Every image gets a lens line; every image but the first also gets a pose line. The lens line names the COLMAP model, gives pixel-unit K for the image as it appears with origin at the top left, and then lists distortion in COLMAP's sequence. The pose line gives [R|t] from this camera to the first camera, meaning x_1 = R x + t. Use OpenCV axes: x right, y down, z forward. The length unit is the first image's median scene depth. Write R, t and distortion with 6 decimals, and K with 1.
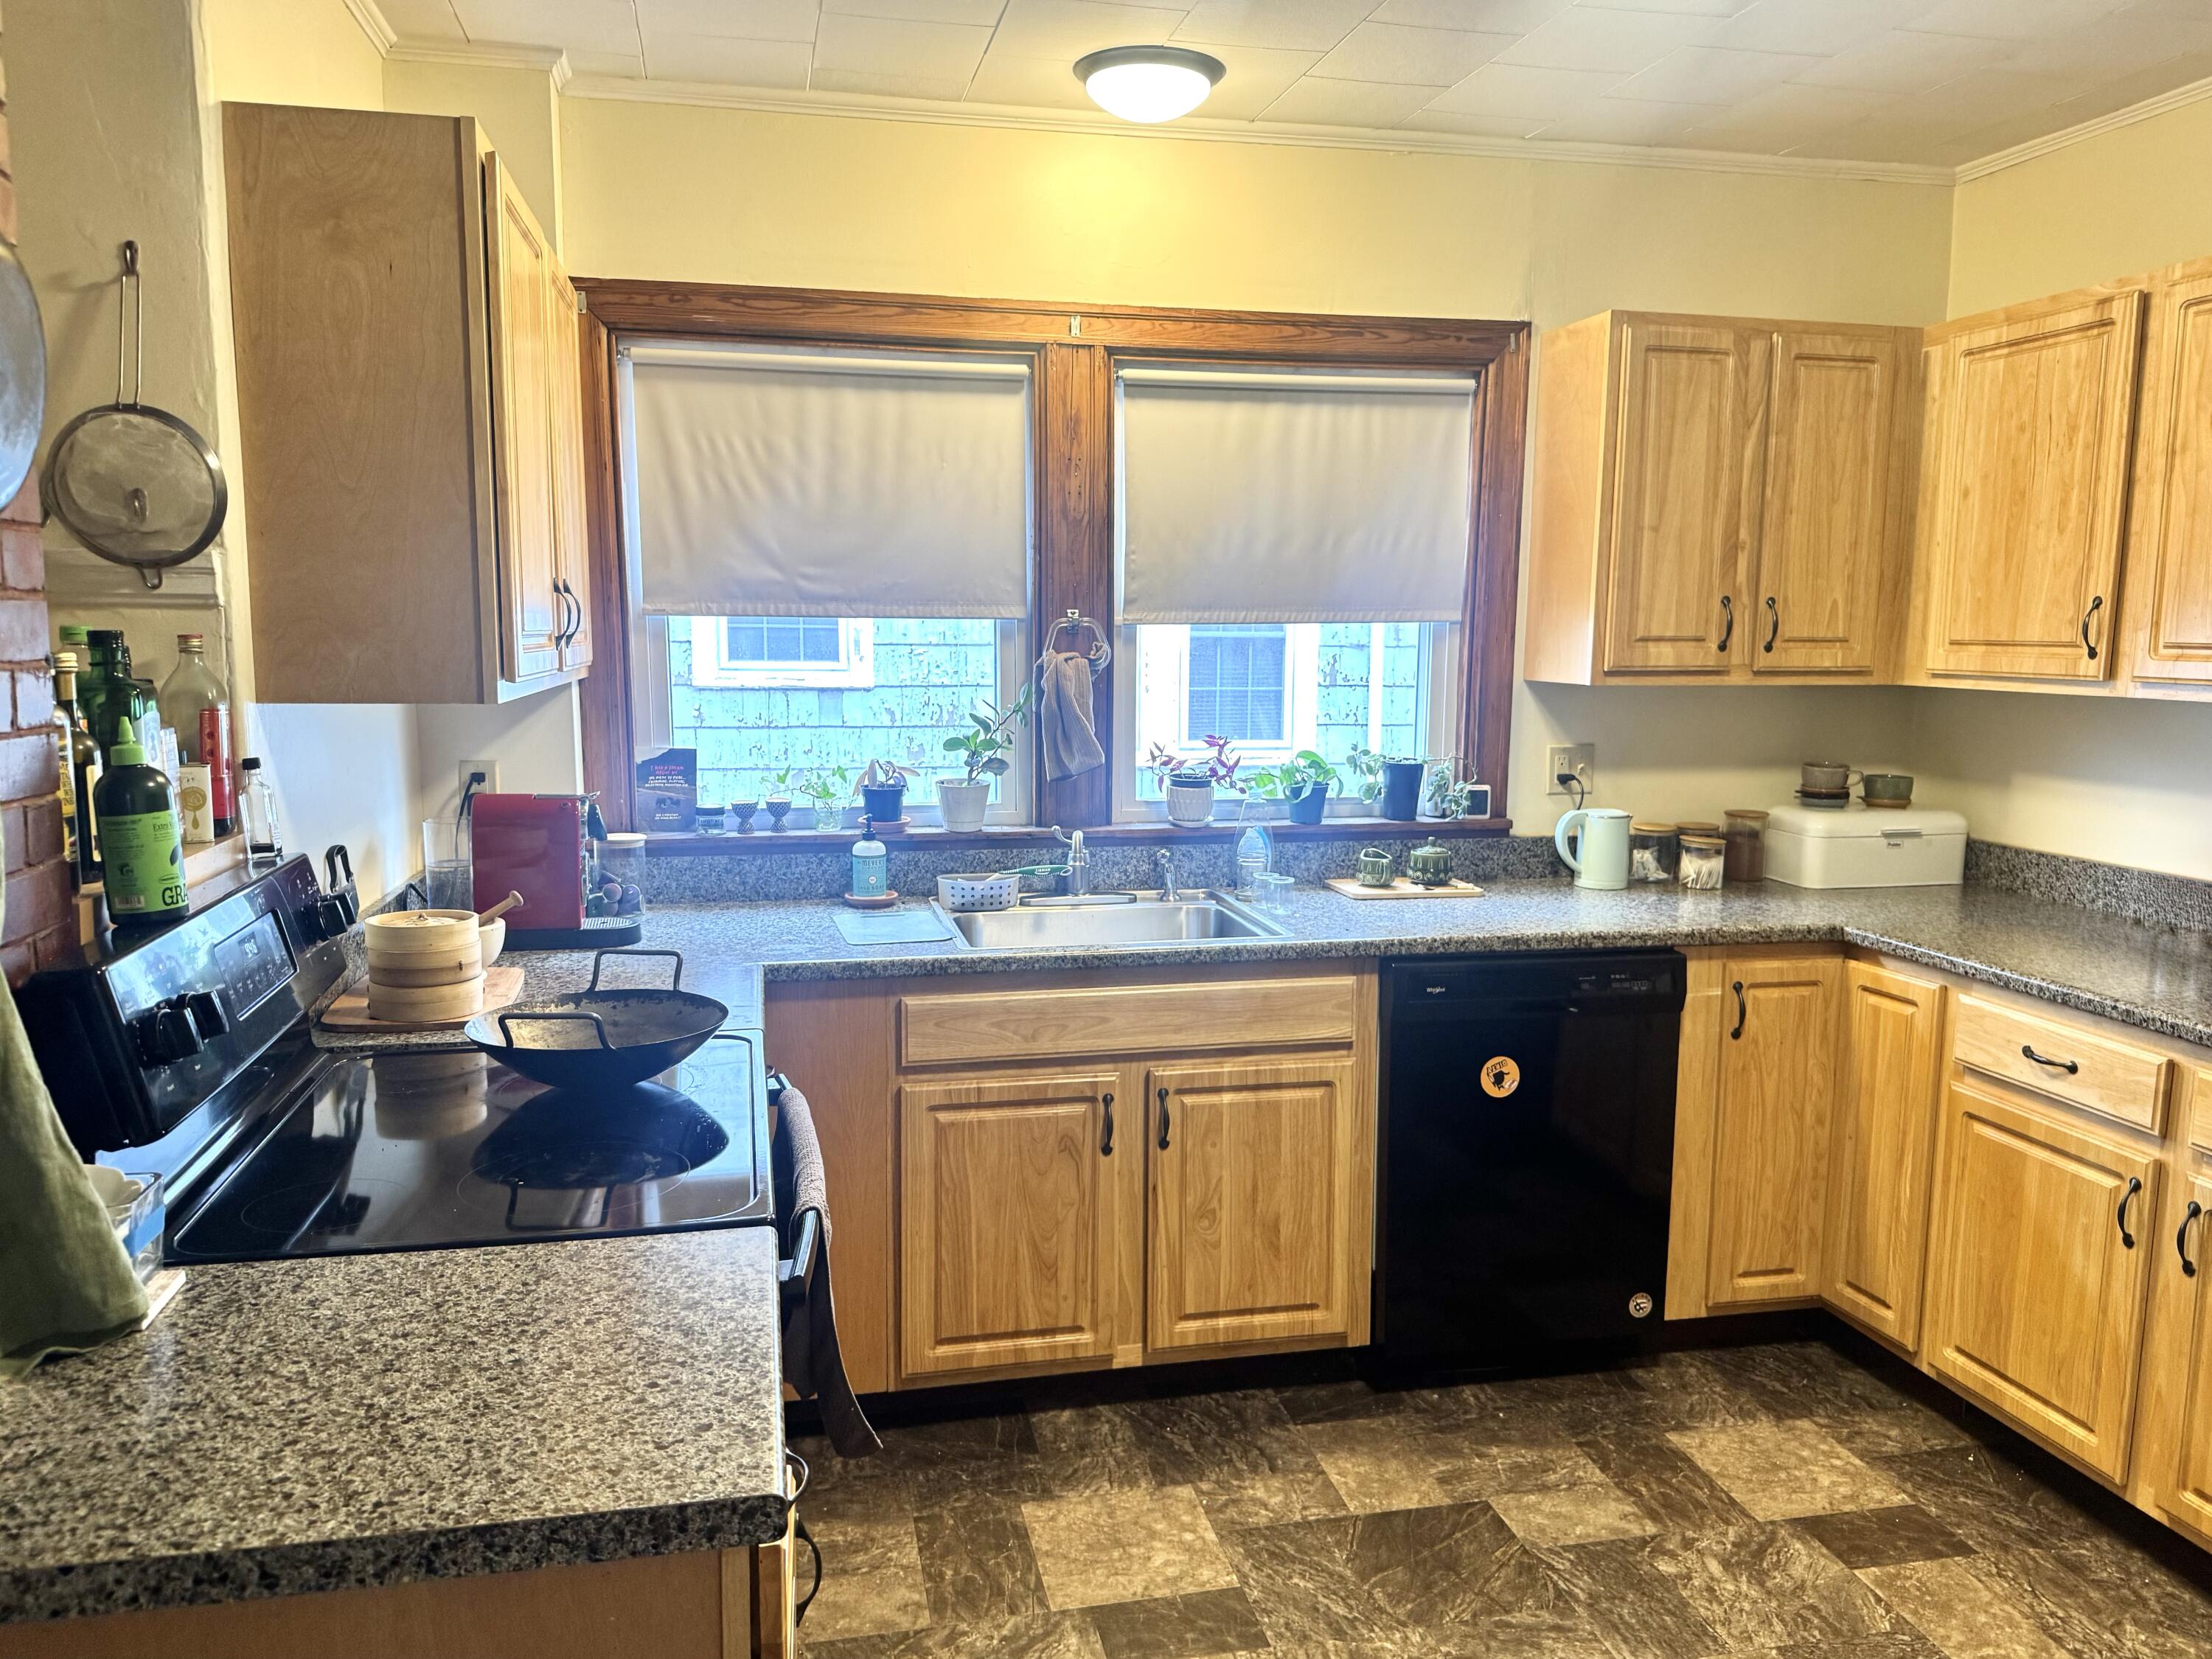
lens RADIAL K [[1586.5, 0, 1089.2], [0, 1586.5, 815.7], [0, 0, 1]] dist [0.117528, -0.167844]
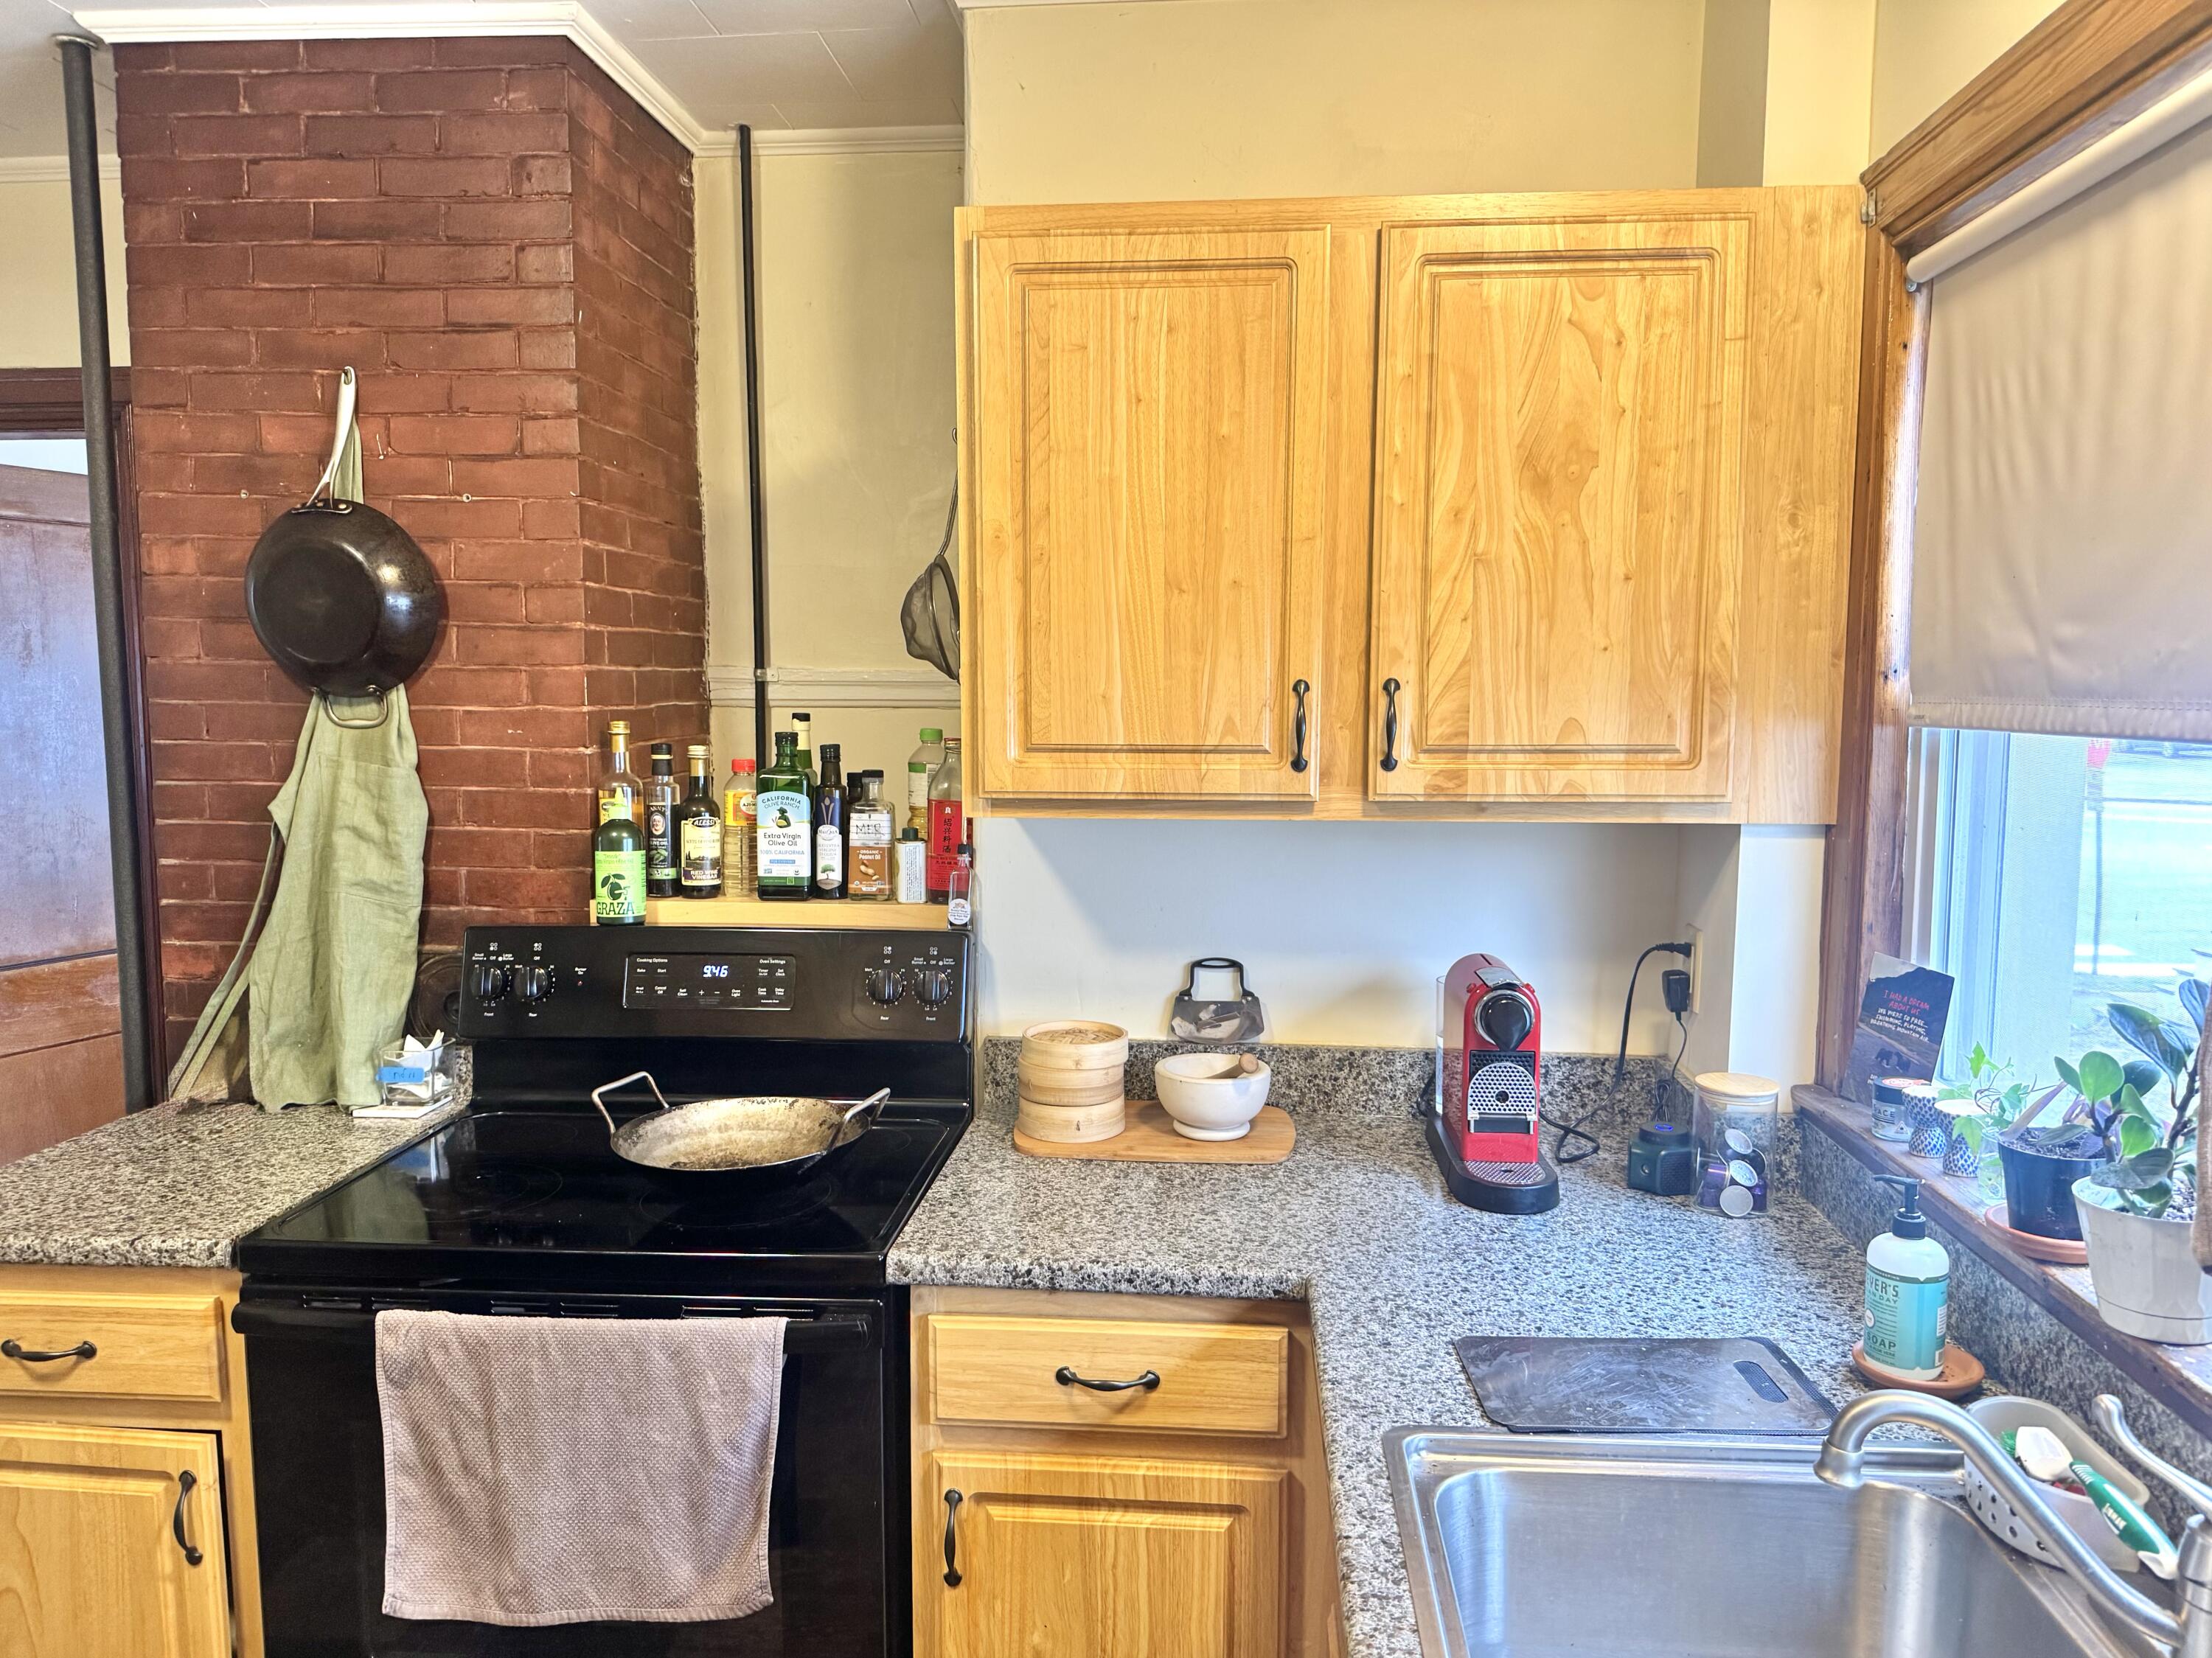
lens RADIAL K [[1586.4, 0, 1089.2], [0, 1586.4, 815.2], [0, 0, 1]] dist [0.117528, -0.167844]
pose [[-0.288581, 0.089312, -0.953281, 0.334966], [-0.116330, 0.984993, 0.127499, -0.129087], [0.950362, 0.147689, -0.273861, 0.872891]]
